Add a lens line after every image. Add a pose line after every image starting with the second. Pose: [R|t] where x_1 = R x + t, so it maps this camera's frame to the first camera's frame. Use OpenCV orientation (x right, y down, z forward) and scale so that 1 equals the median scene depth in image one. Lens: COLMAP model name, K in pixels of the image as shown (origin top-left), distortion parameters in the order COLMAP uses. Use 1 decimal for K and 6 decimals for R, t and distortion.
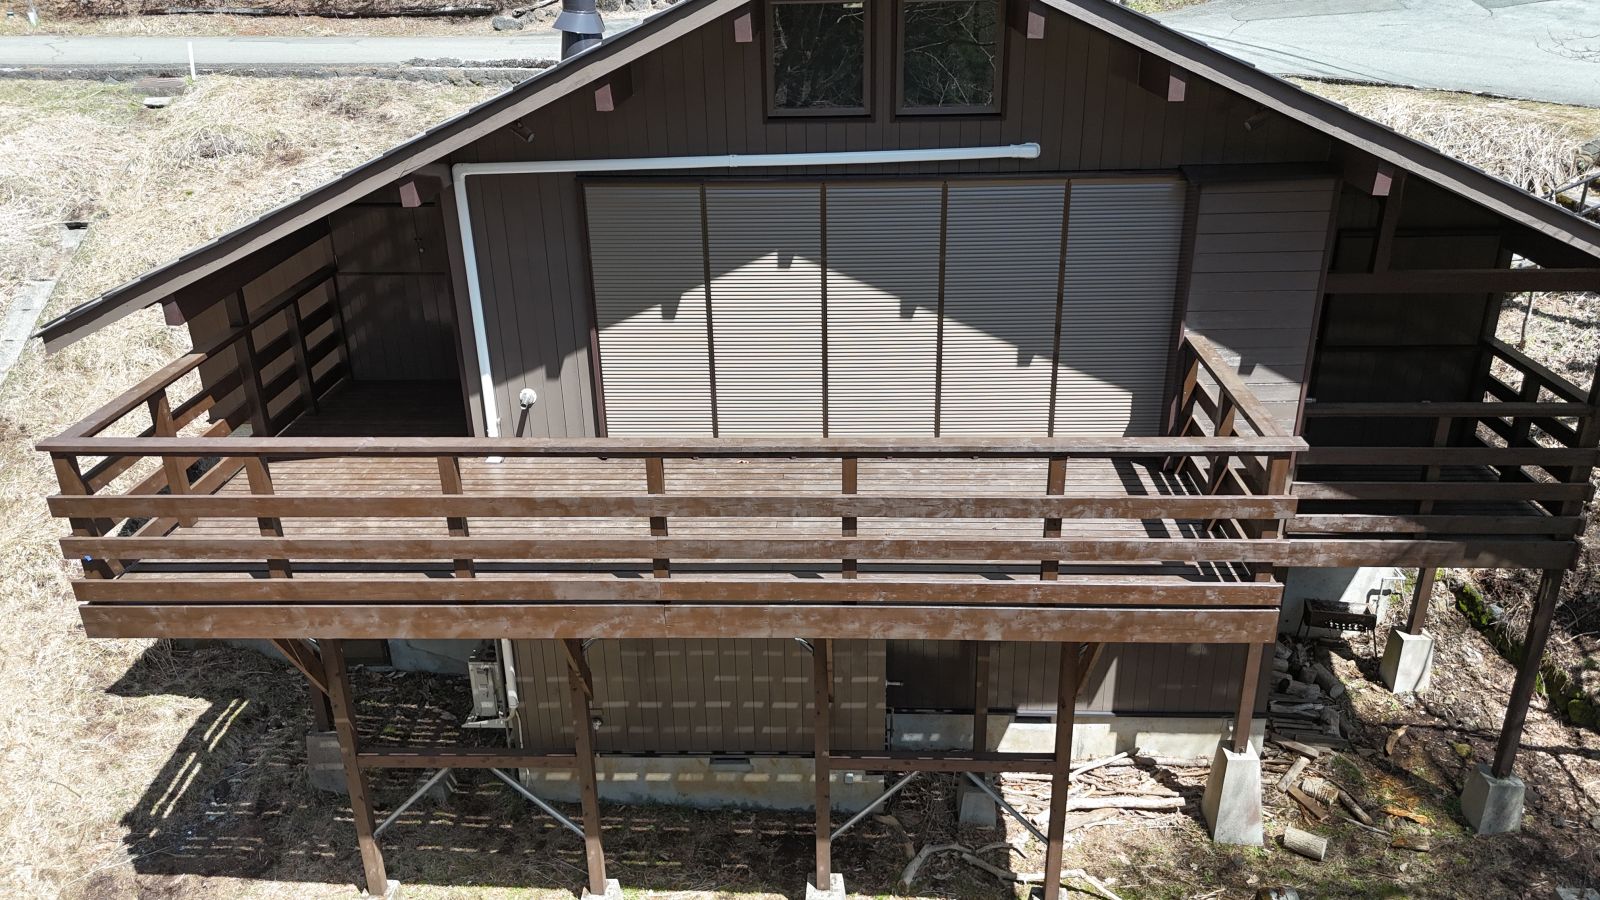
lens RADIAL K [[1180.2, 0, 802.4], [0, 1180.2, 448.5], [0, 0, 1]] dist [0.003318, -0.001841]
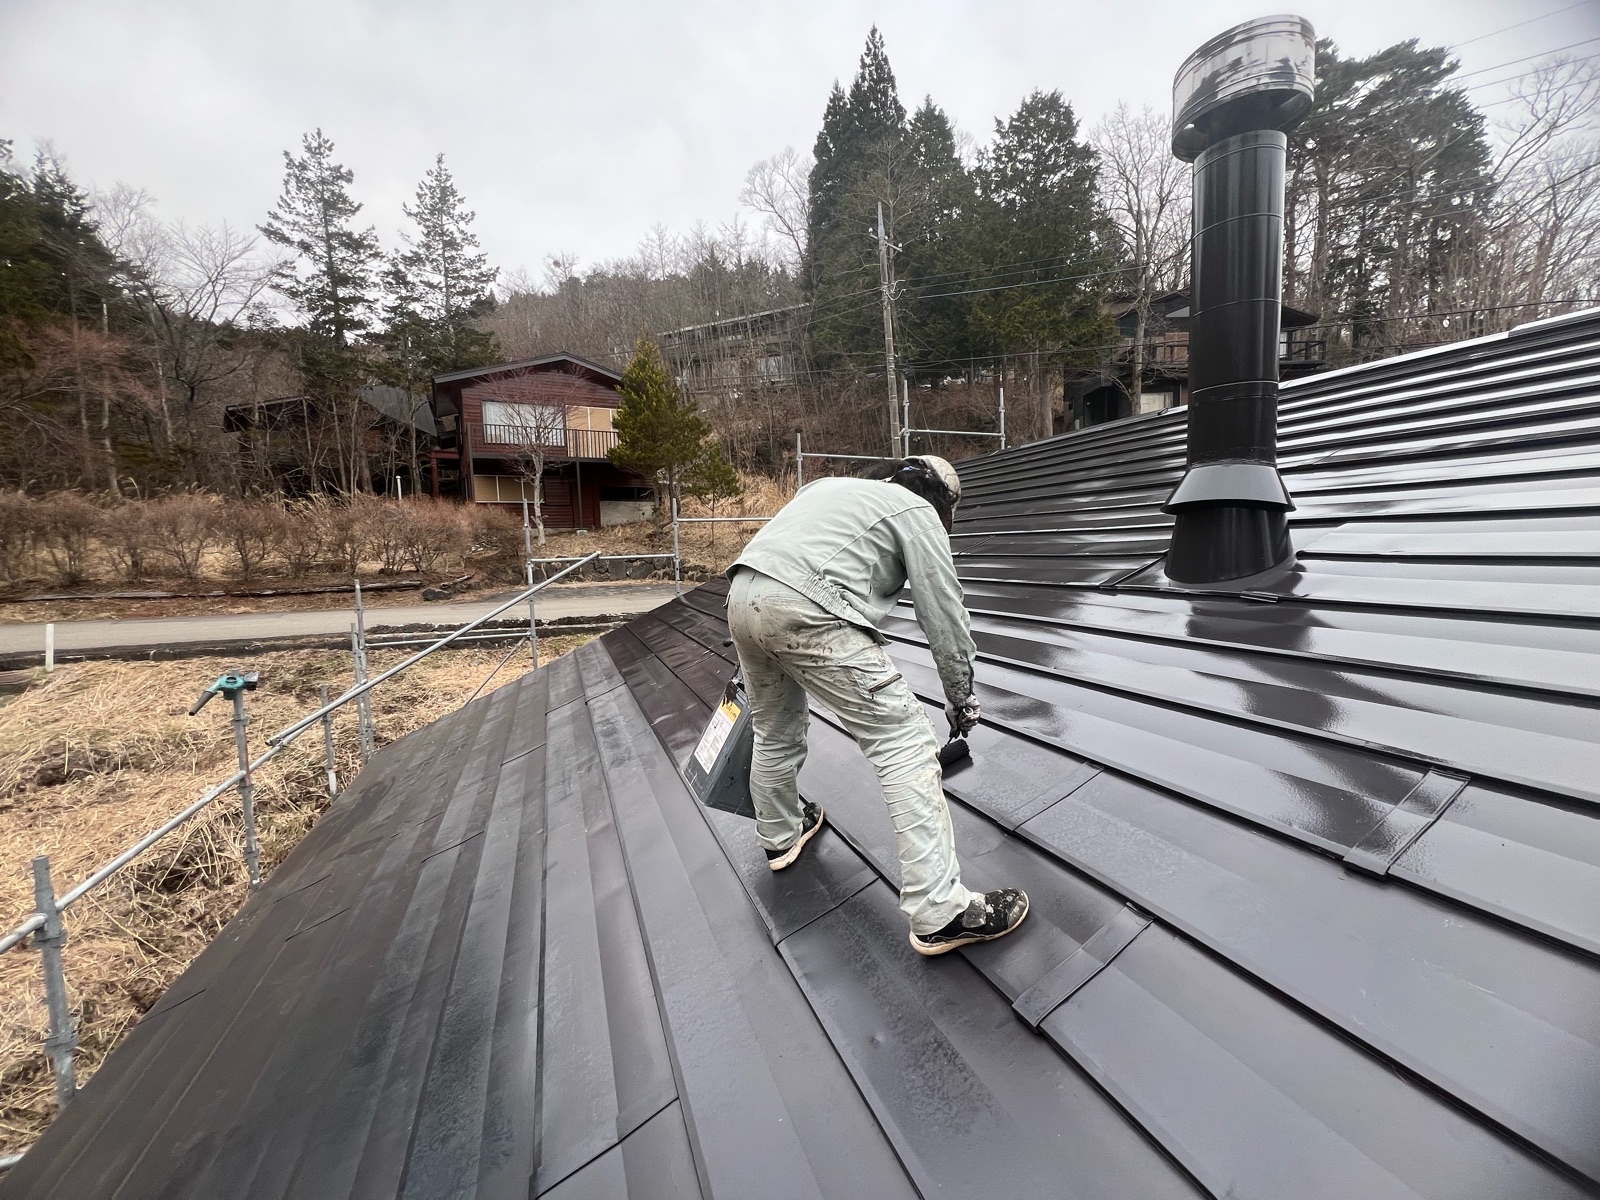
lens RADIAL K [[646.0, 0, 799.8], [0, 646.0, 600.4], [0, 0, 1]] dist [-0.000533, 0.000053]
pose [[0.919229, -0.050195, 0.390512, -0.221836], [0.177475, 0.938186, -0.297169, -0.139754], [-0.351456, 0.342473, 0.871316, 0.435307]]
